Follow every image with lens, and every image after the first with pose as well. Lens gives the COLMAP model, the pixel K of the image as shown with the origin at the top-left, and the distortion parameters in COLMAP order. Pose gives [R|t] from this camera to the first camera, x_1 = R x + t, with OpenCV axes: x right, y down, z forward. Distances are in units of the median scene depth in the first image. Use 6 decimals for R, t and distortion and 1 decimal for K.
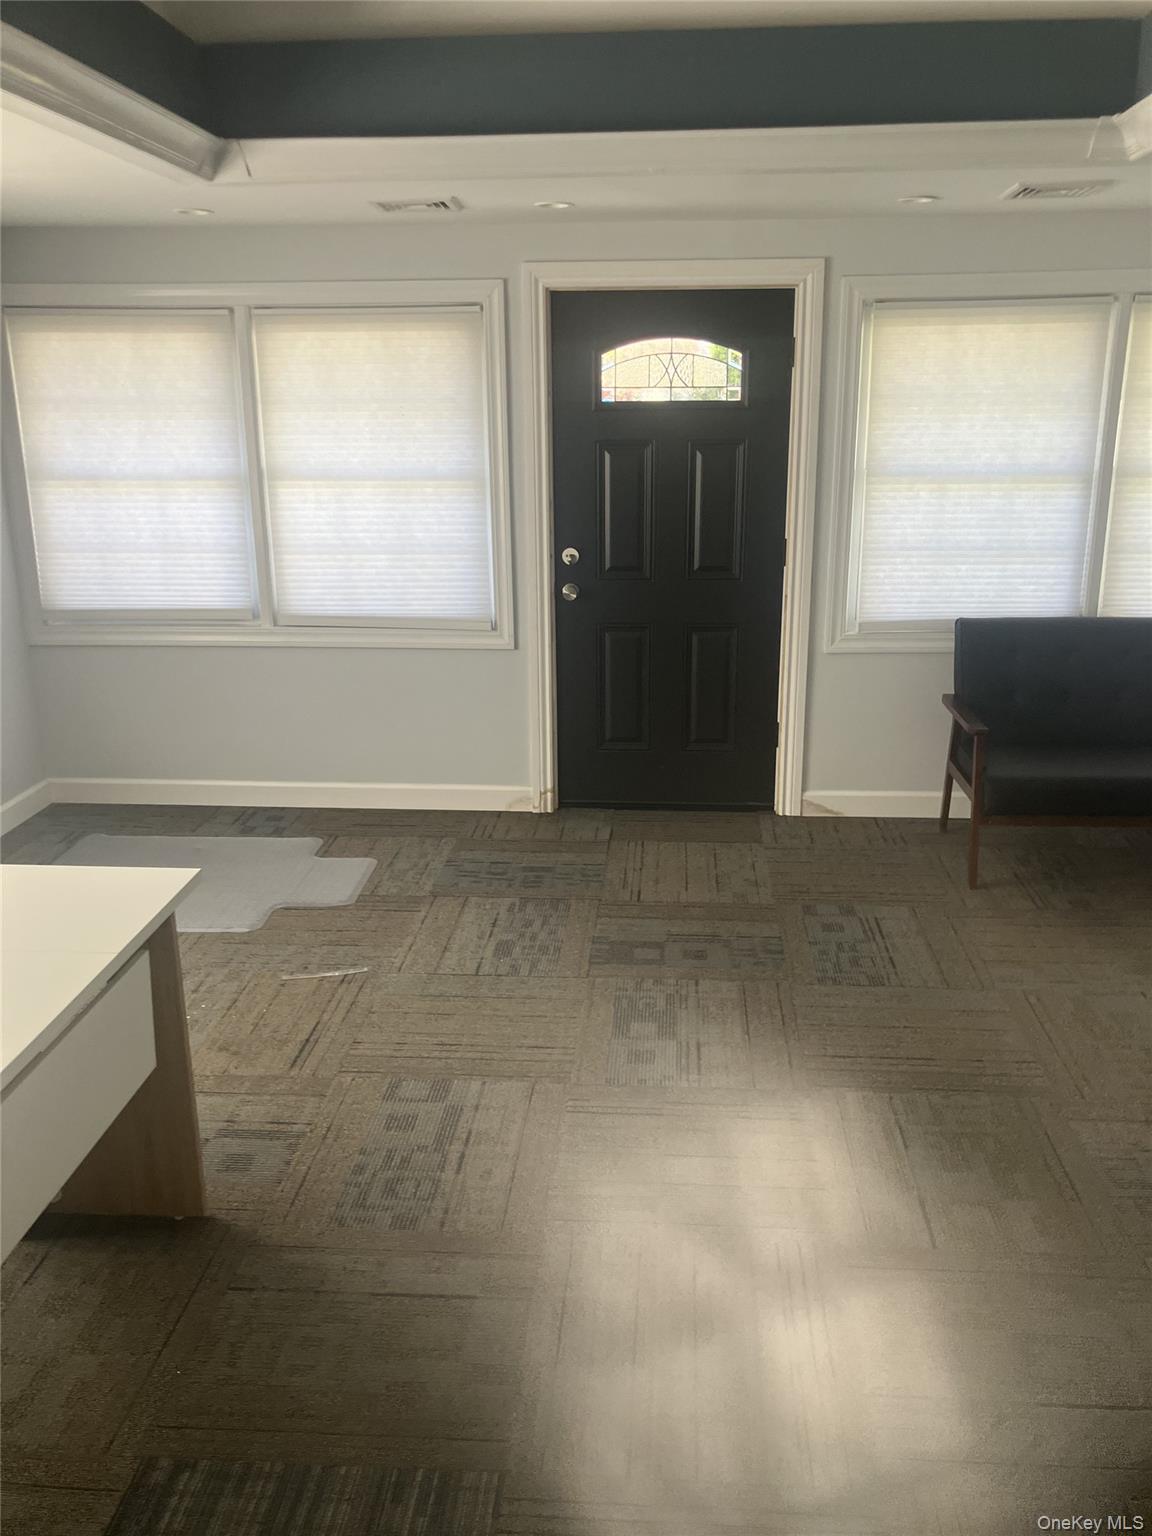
lens RADIAL K [[1269.7, 0, 598.3], [0, 1269.7, 761.0], [0, 0, 1]] dist [0.033350, -0.044363]
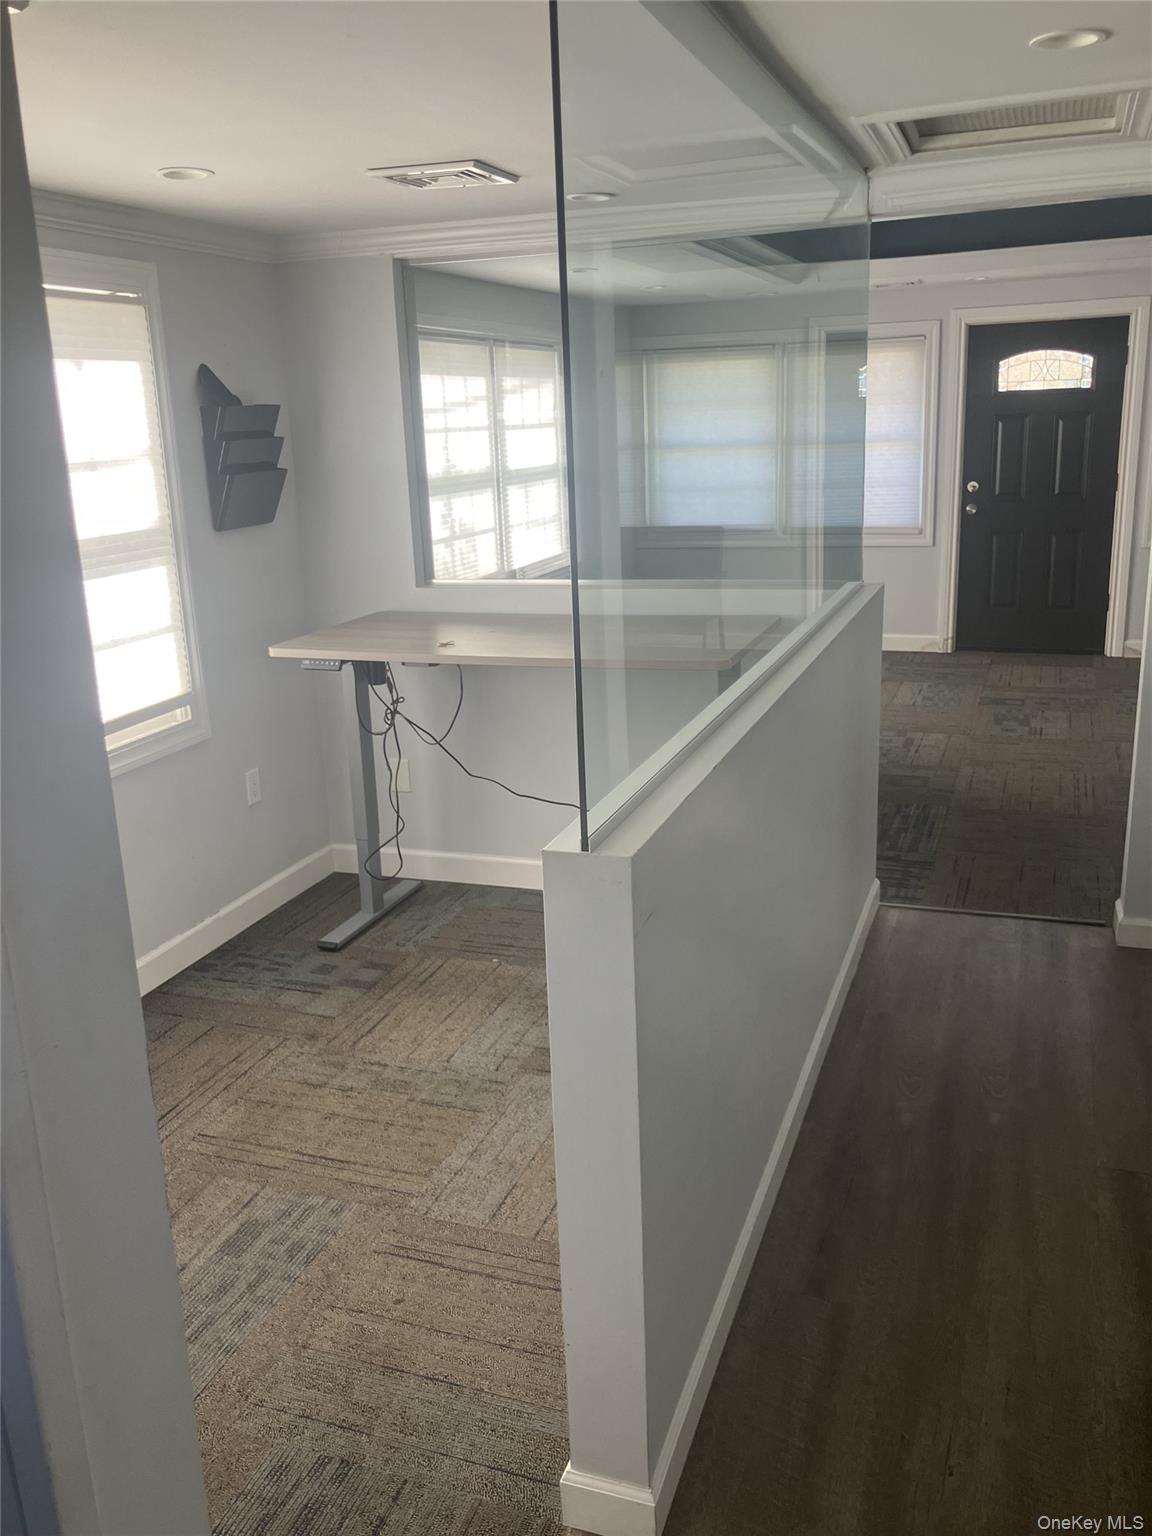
lens RADIAL K [[1269.7, 0, 565.2], [0, 1269.7, 739.8], [0, 0, 1]] dist [0.033350, -0.044363]
pose [[0.955183, 0.043762, -0.292764, -0.030022], [-0.050010, 0.998652, -0.013889, 0.219969], [0.291762, 0.027908, 0.956084, -0.729226]]
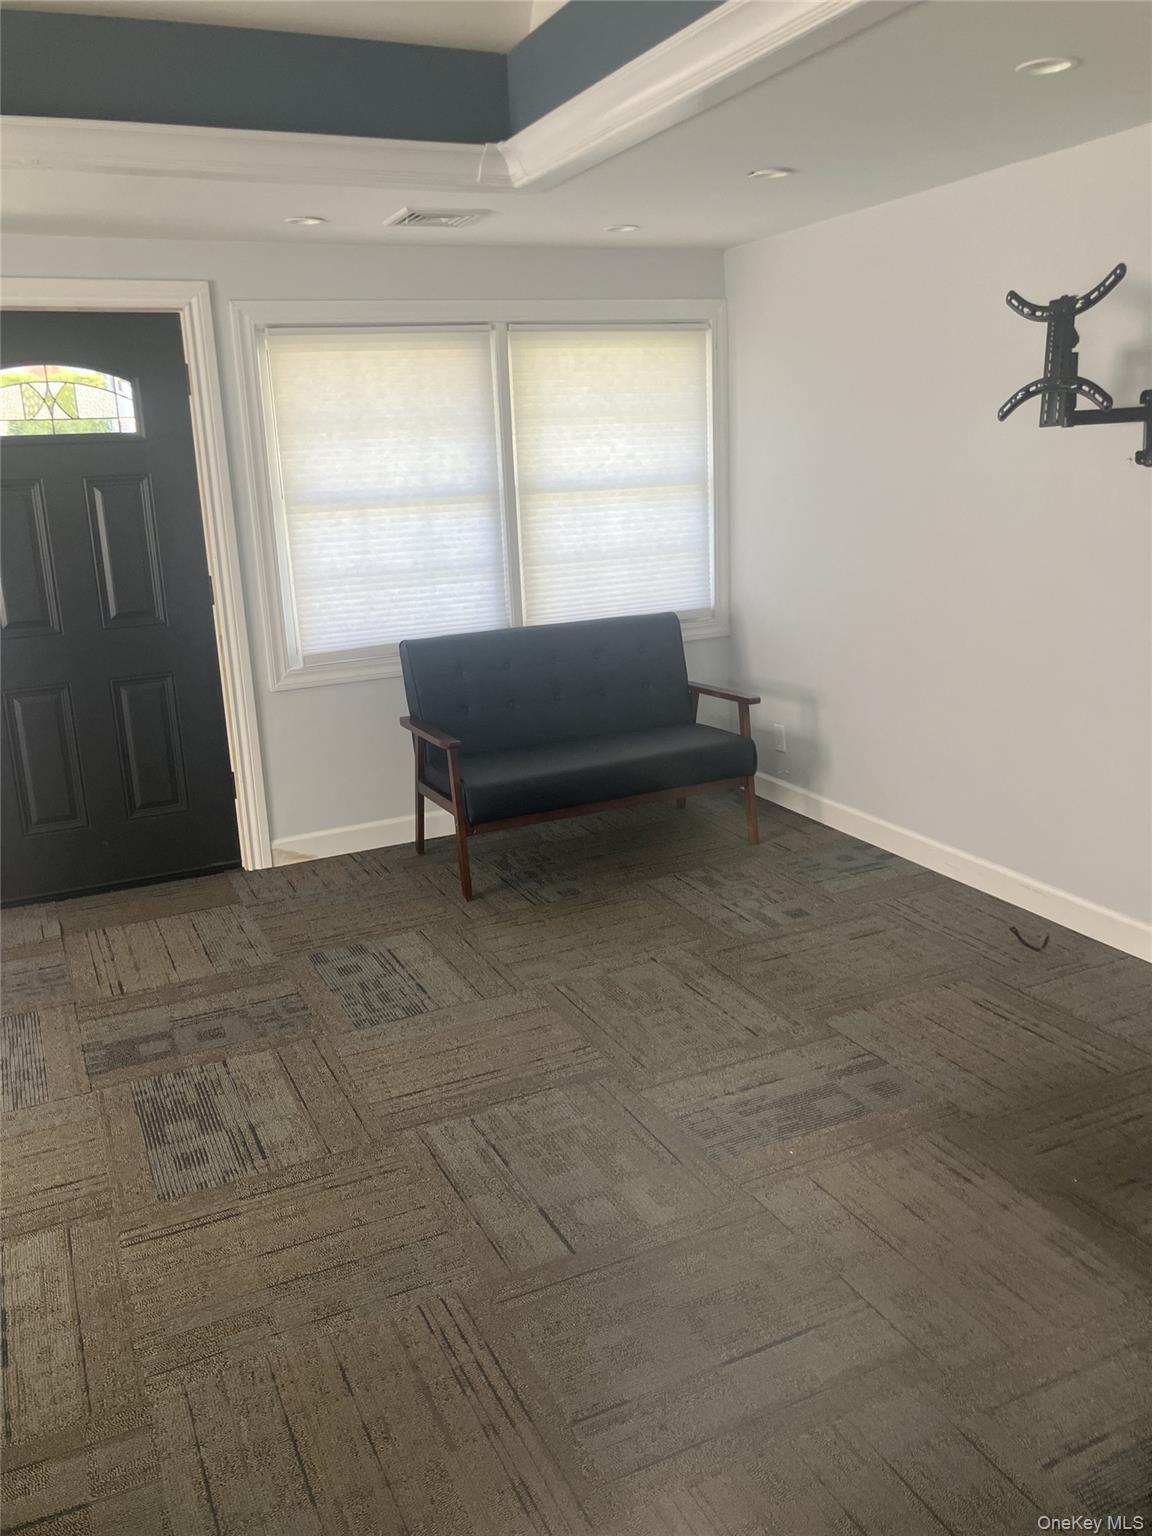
lens RADIAL K [[1269.7, 0, 611.6], [0, 1269.7, 747.2], [0, 0, 1]] dist [0.033350, -0.044363]
pose [[0.867234, -0.146605, 0.475827, -0.064695], [0.172092, 0.985029, -0.010158, 0.009741], [-0.467214, 0.090695, 0.879480, 0.053015]]
